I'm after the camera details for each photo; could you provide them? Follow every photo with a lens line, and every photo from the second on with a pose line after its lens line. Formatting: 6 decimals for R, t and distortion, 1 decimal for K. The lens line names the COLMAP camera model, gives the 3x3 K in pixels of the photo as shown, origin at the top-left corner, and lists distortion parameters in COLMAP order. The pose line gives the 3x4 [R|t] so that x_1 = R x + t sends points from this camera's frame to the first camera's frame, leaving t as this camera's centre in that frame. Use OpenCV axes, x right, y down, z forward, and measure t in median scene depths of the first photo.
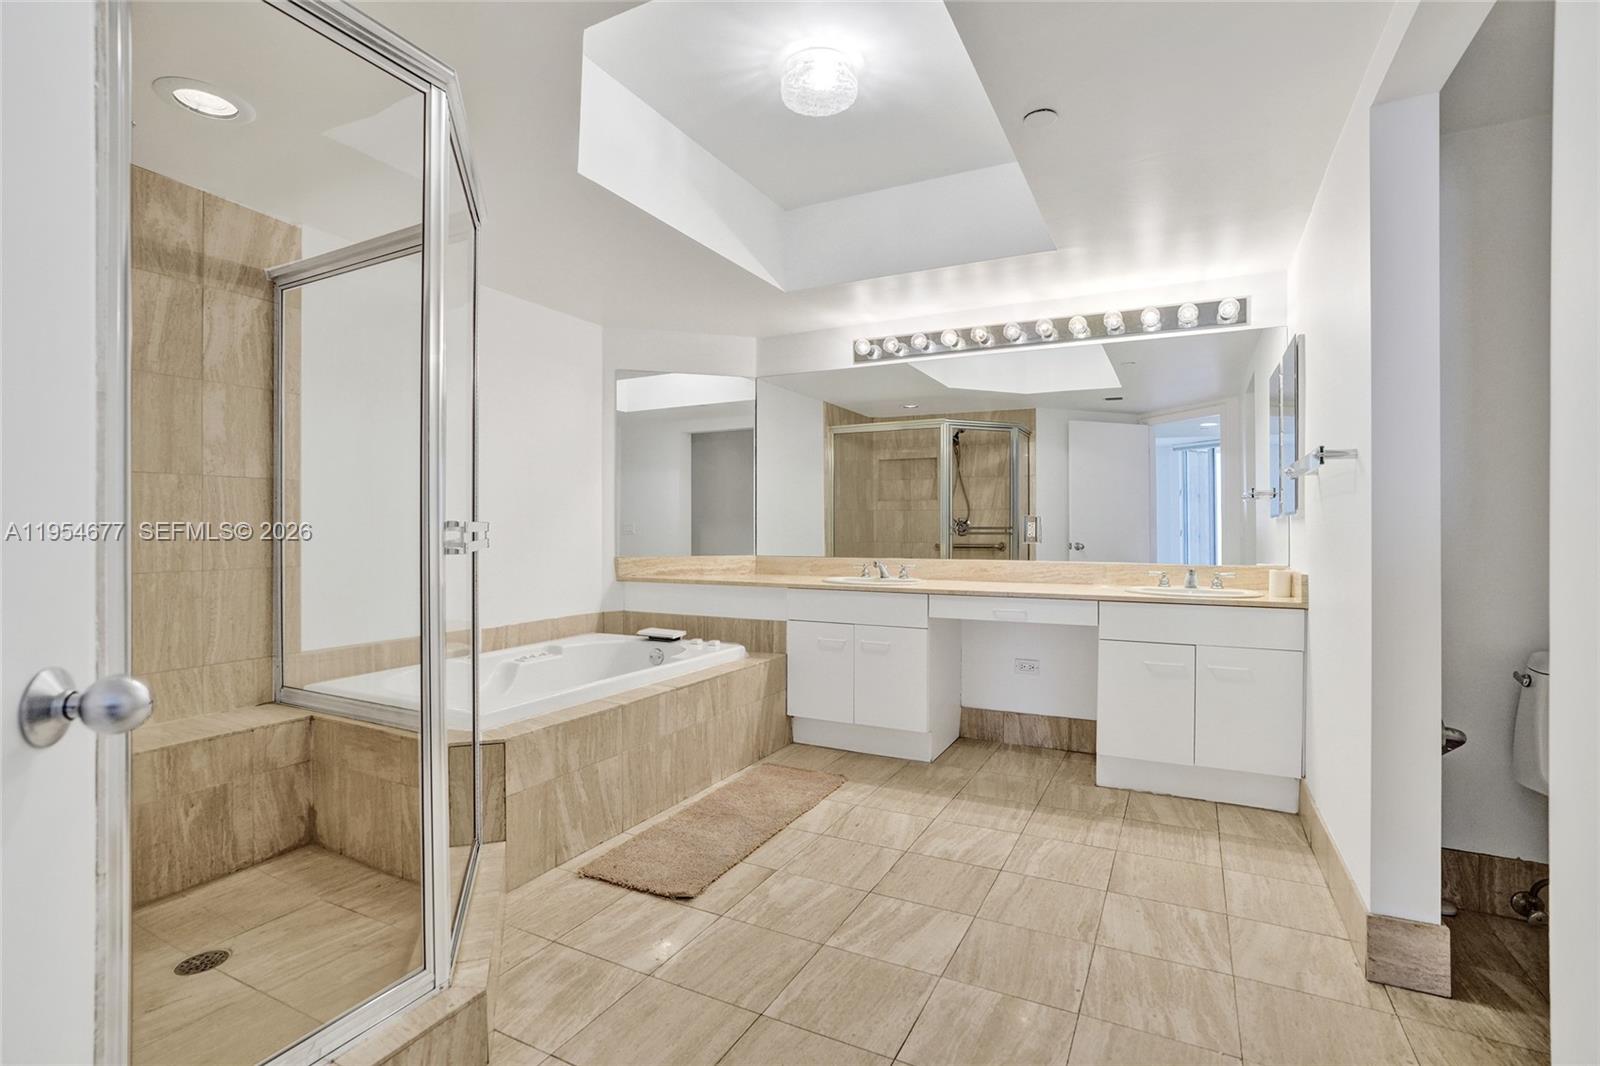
lens RADIAL K [[754.5, 0, 808.6], [0, 754.5, 525.5], [0, 0, 1]] dist [-0.068332, 0.028132]
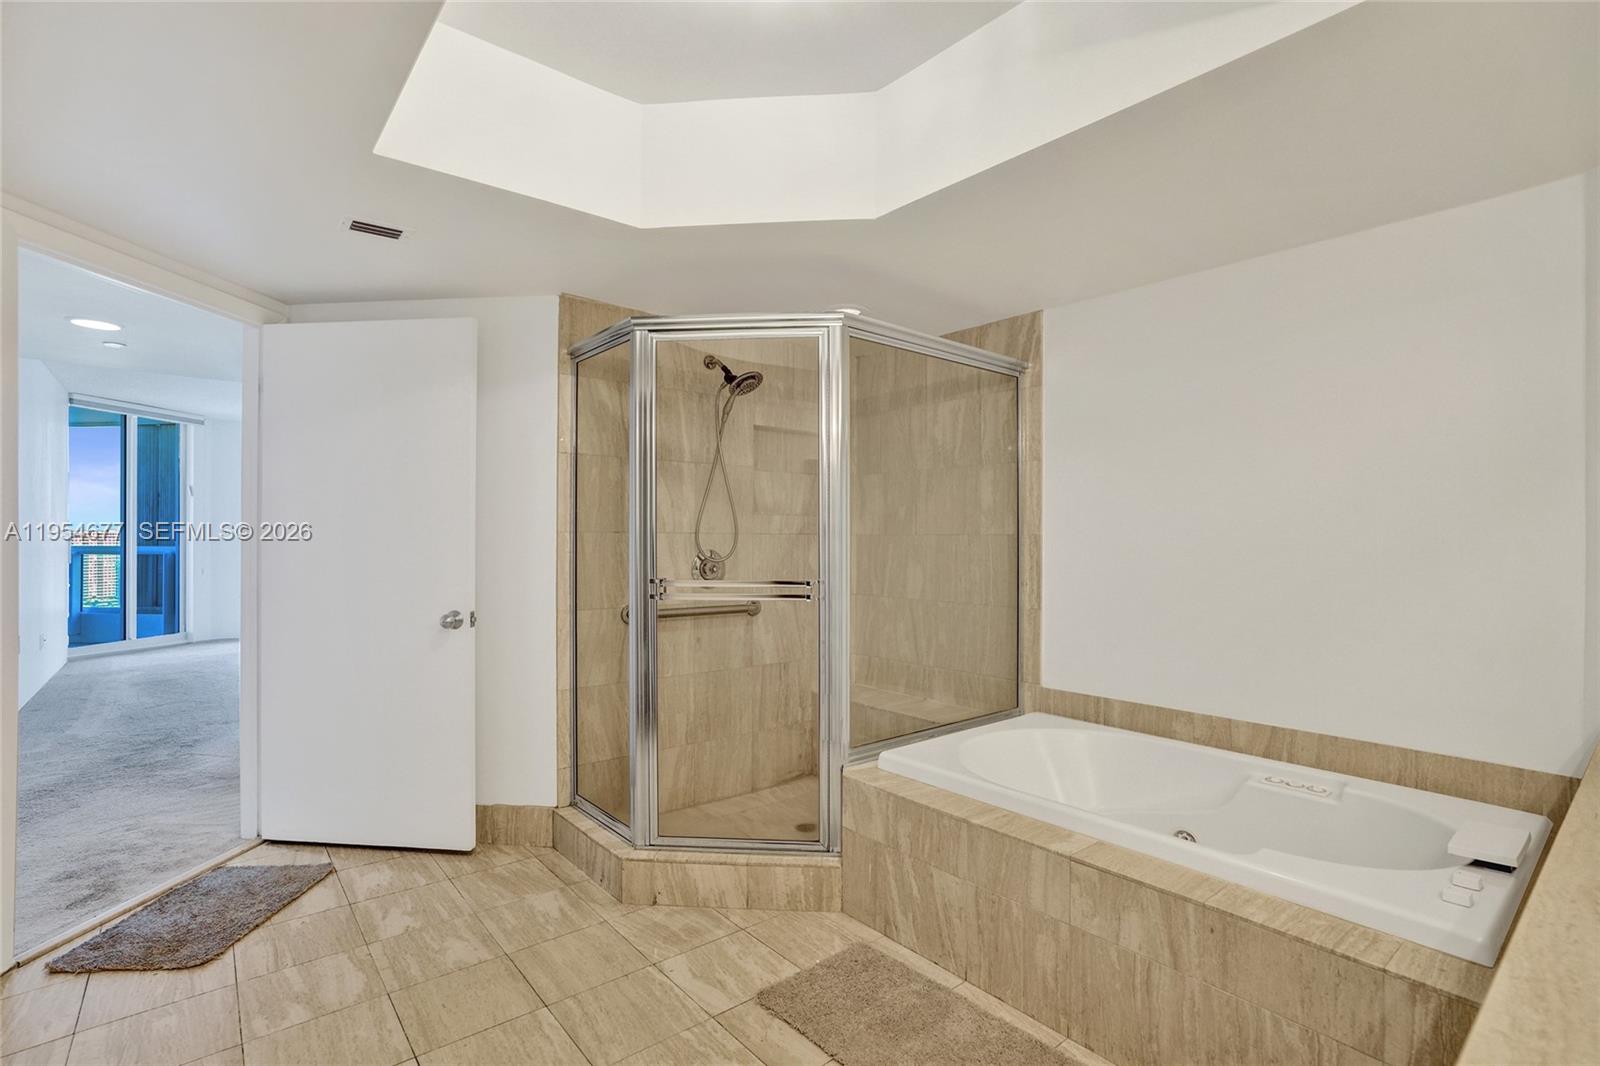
lens RADIAL K [[739.7, 0, 800.0], [0, 739.7, 533.0], [0, 0, 1]] dist [-0.063432, 0.024479]
pose [[-0.395646, -0.011026, -0.918337, 0.523713], [-0.002842, 0.999938, -0.010782, -0.052120], [0.918399, -0.001656, -0.395653, 1.137375]]
